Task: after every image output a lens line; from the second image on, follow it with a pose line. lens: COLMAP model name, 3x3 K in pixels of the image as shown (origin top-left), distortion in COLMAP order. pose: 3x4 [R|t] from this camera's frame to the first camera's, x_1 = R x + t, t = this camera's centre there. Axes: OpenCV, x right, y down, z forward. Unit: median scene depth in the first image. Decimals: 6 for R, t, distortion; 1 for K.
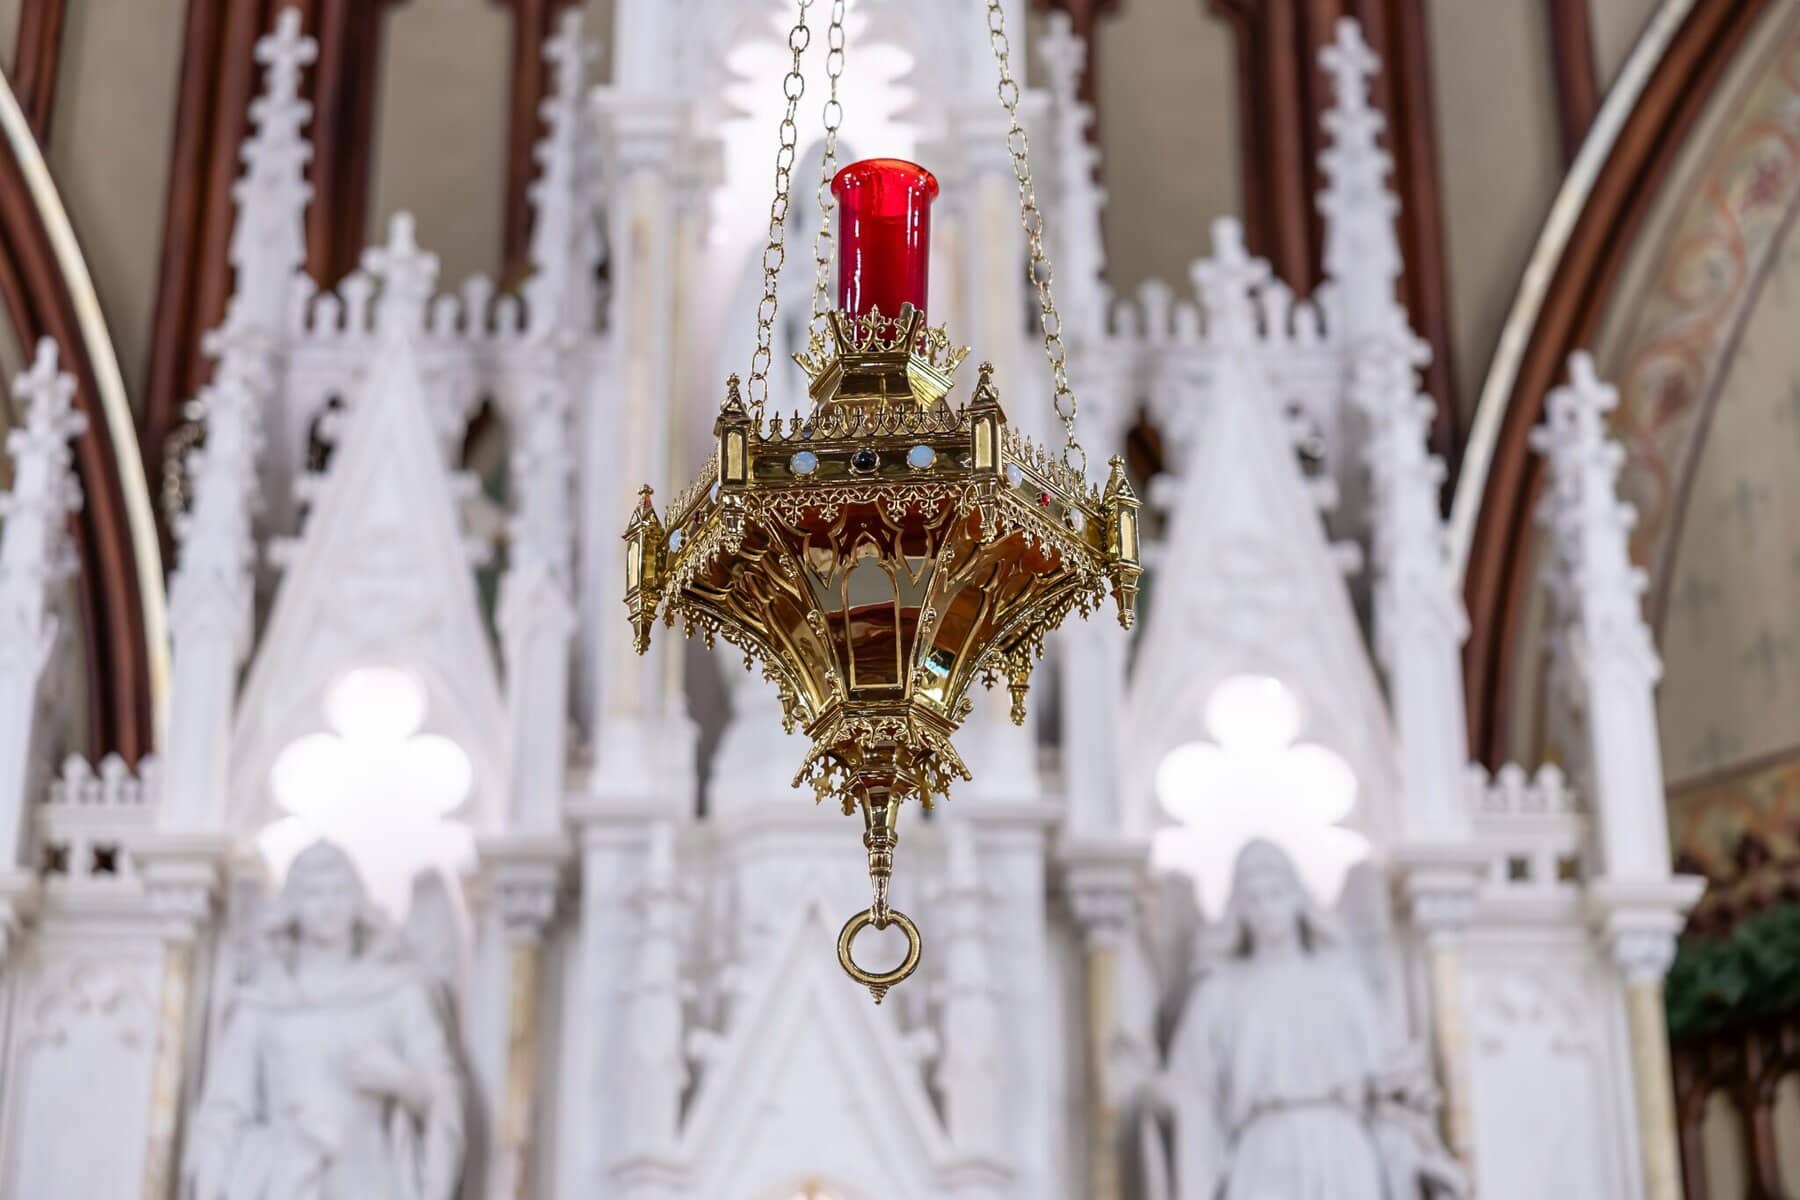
lens RADIAL K [[3451.5, 0, 850.6], [0, 3451.5, 599.5], [0, 0, 1]] dist [-0.013263, 0.113833]
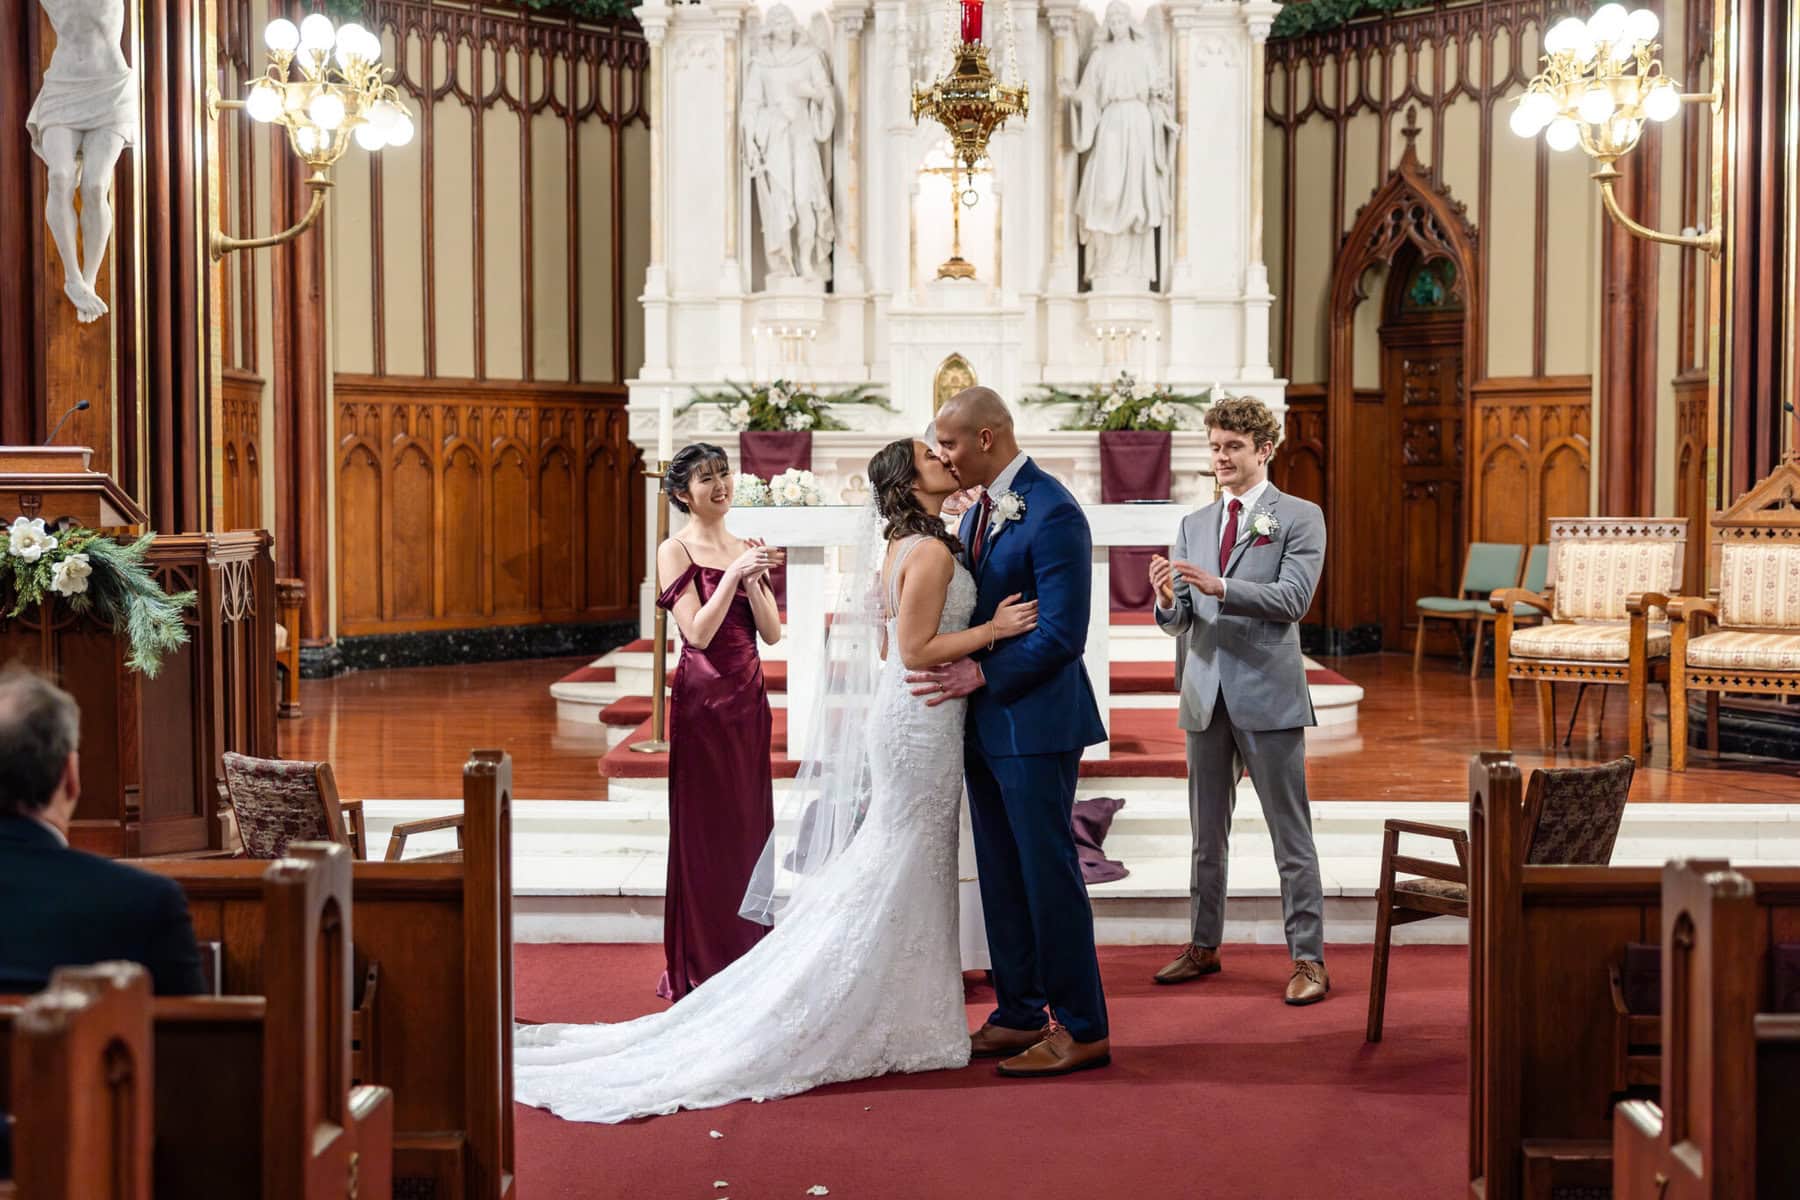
lens RADIAL K [[2466.3, 0, 900.7], [0, 2466.3, 544.2], [0, 0, 1]] dist [0.094157, 0.017005]
pose [[0.999226, -0.002061, -0.039271, 0.022213], [0.019745, 0.889913, 0.455702, -0.450147], [0.034009, -0.456125, 0.889266, -0.974260]]
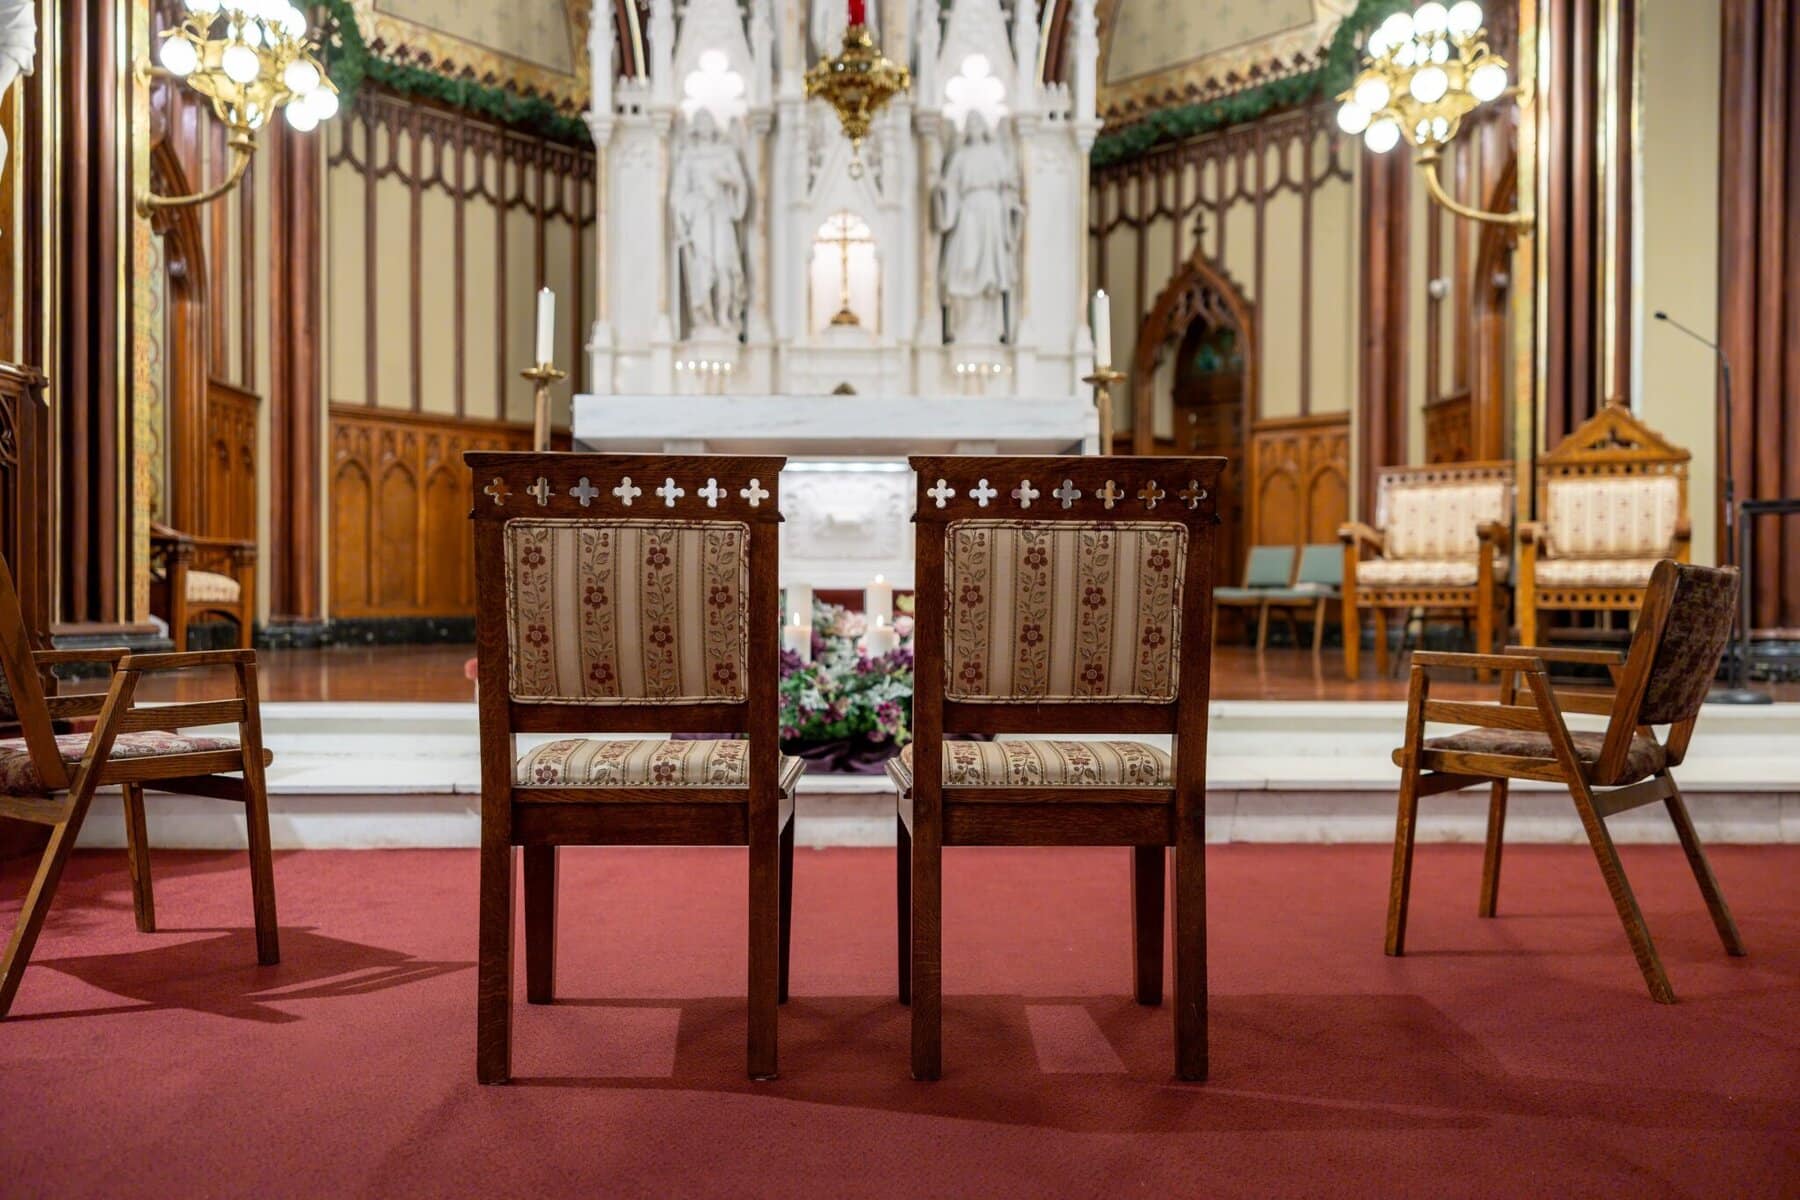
lens RADIAL K [[1444.8, 0, 900.0], [0, 1444.8, 600.0], [0, 0, 1]] dist [0.047232, -0.004462]
pose [[0.999757, -0.000684, 0.022046, 0.011880], [-0.008734, 0.905538, 0.424175, -0.101641], [-0.020254, -0.424264, 0.905312, -0.528331]]
